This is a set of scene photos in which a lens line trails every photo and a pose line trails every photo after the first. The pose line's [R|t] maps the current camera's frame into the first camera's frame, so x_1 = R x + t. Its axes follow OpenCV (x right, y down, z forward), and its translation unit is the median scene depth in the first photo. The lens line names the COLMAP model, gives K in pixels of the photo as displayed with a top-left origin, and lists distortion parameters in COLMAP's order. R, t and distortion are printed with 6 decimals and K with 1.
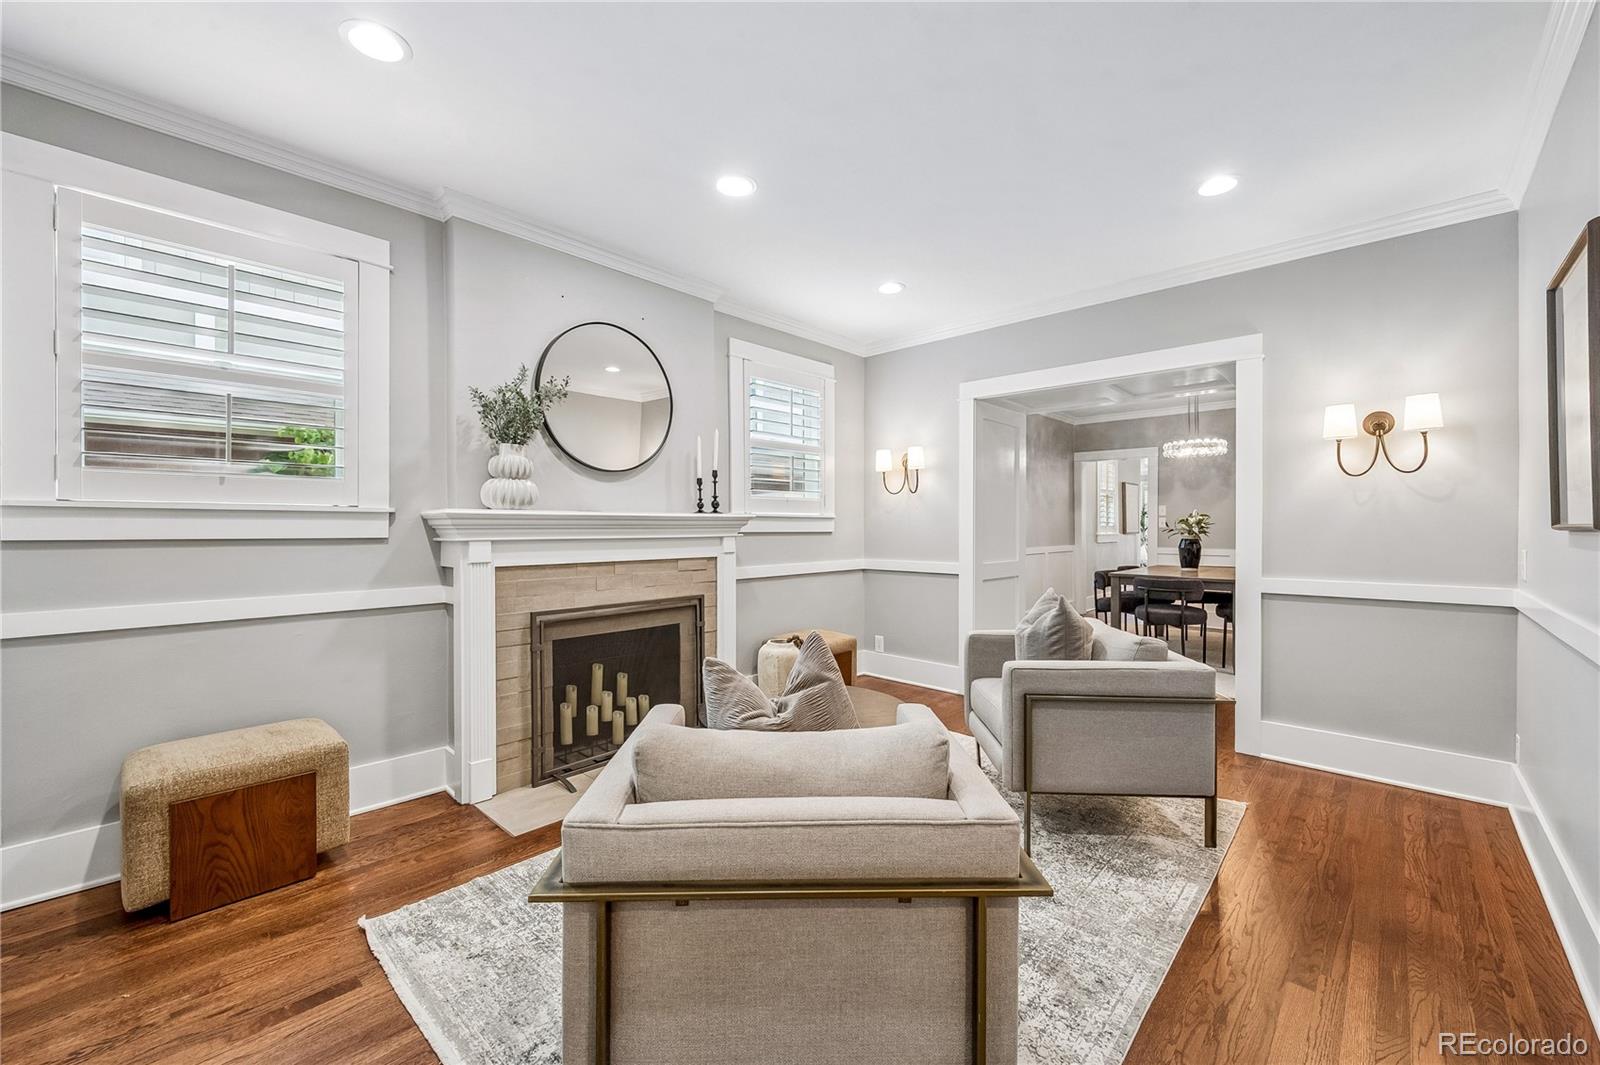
lens RADIAL K [[654.7, 0, 798.5], [0, 654.7, 530.6], [0, 0, 1]] dist [-0.000911, -0.000110]
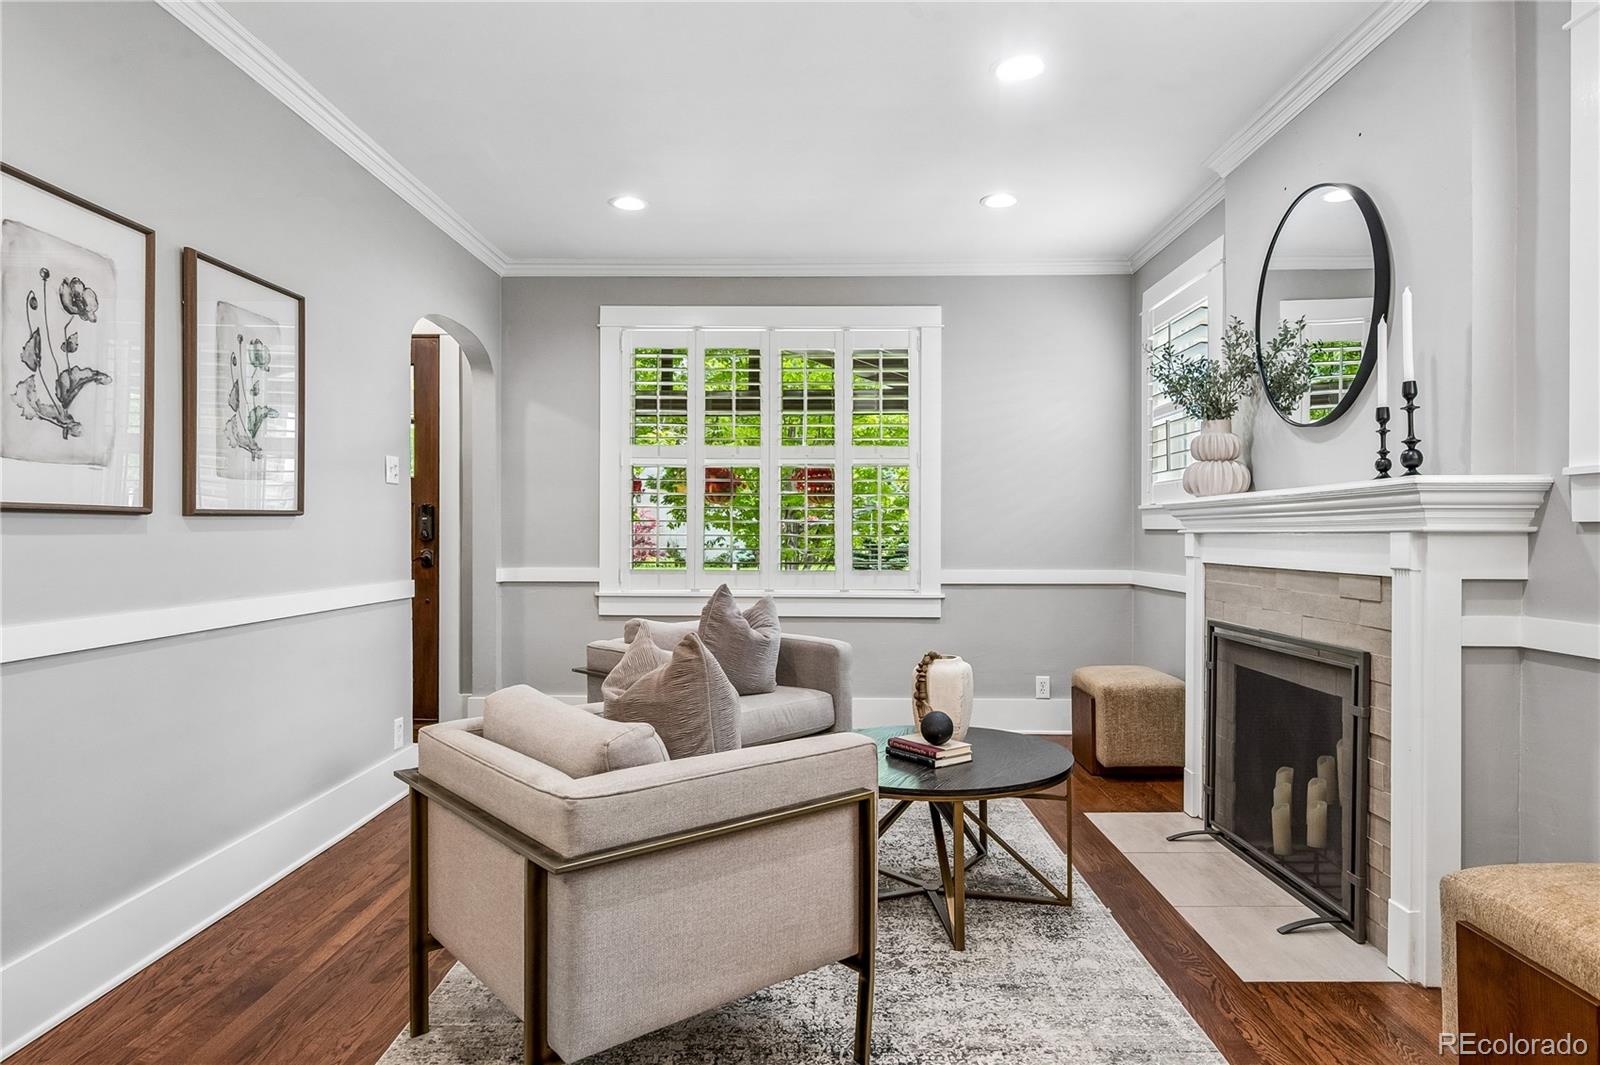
lens RADIAL K [[961.7, 0, 801.4], [0, 961.7, 534.7], [0, 0, 1]] dist [0.003574, 0.000057]
pose [[-0.745362, -0.000281, -0.666659, 0.628353], [-0.003209, 0.999990, 0.003167, 0.011081], [0.666652, 0.004500, -0.745356, 1.239620]]
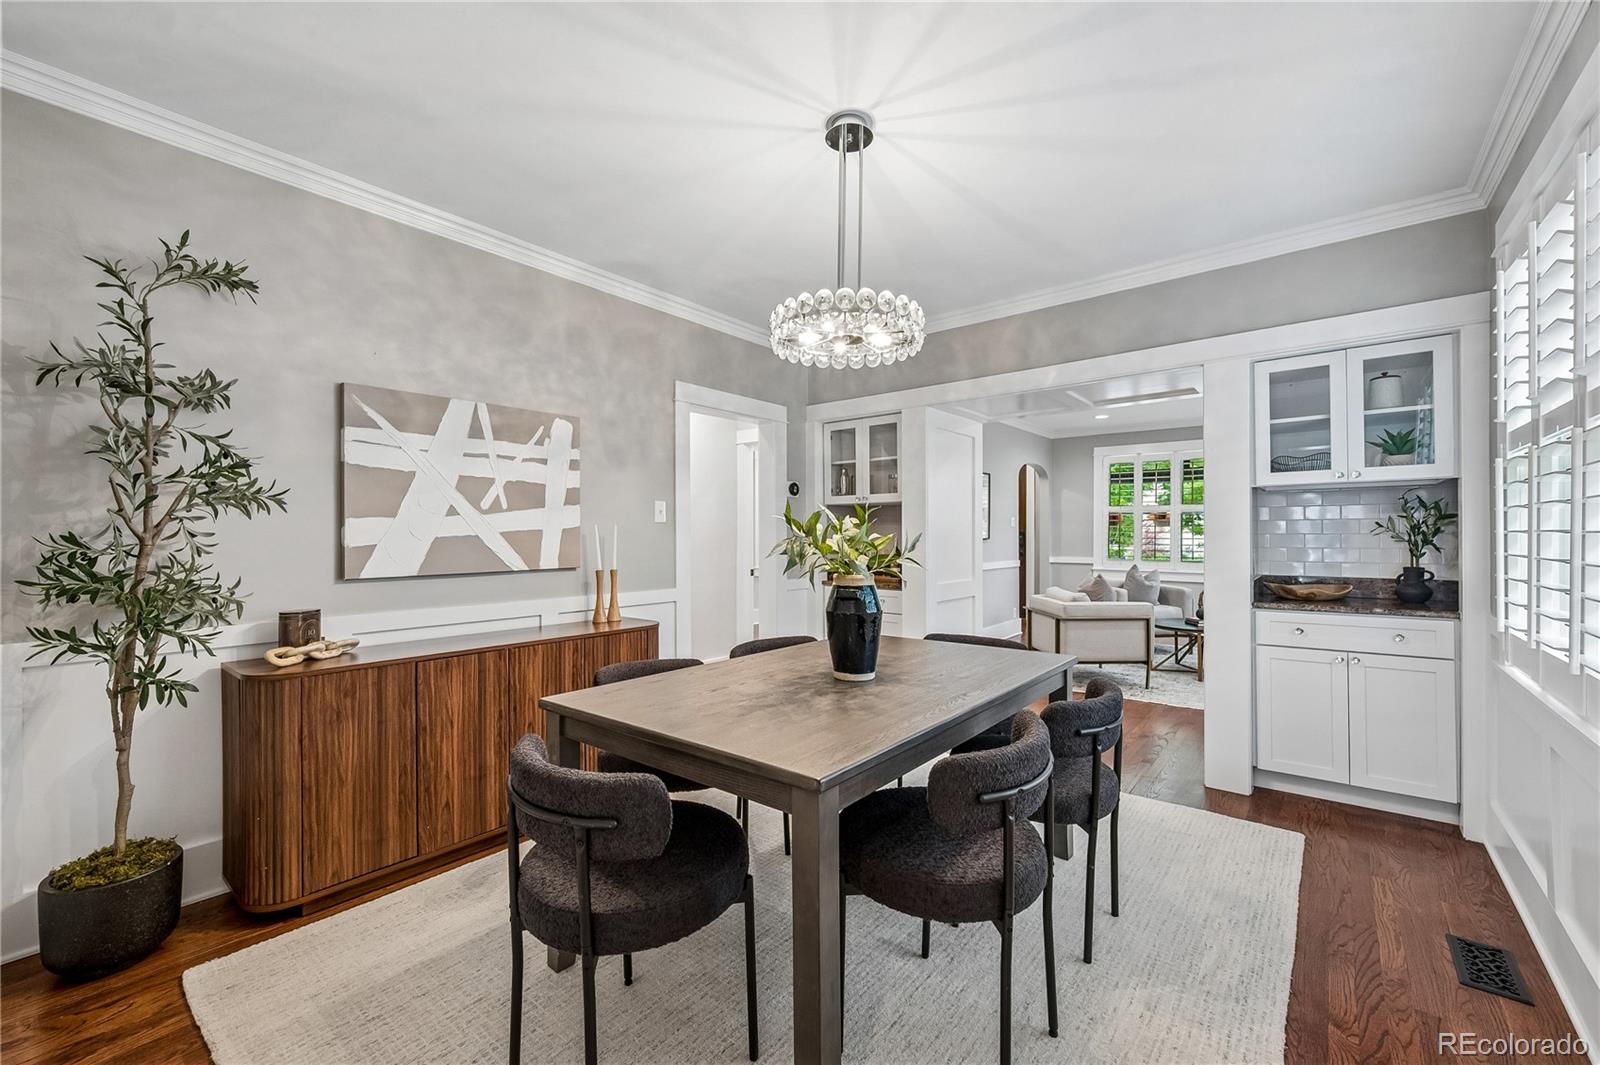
lens RADIAL K [[654.7, 0, 803.9], [0, 654.7, 534.8], [0, 0, 1]] dist [-0.000911, -0.000110]
pose [[-0.998064, -0.001154, -0.062186, 1.285341], [-0.001371, 0.999993, 0.003457, -0.038451], [0.062181, 0.003536, -0.998059, 2.717955]]
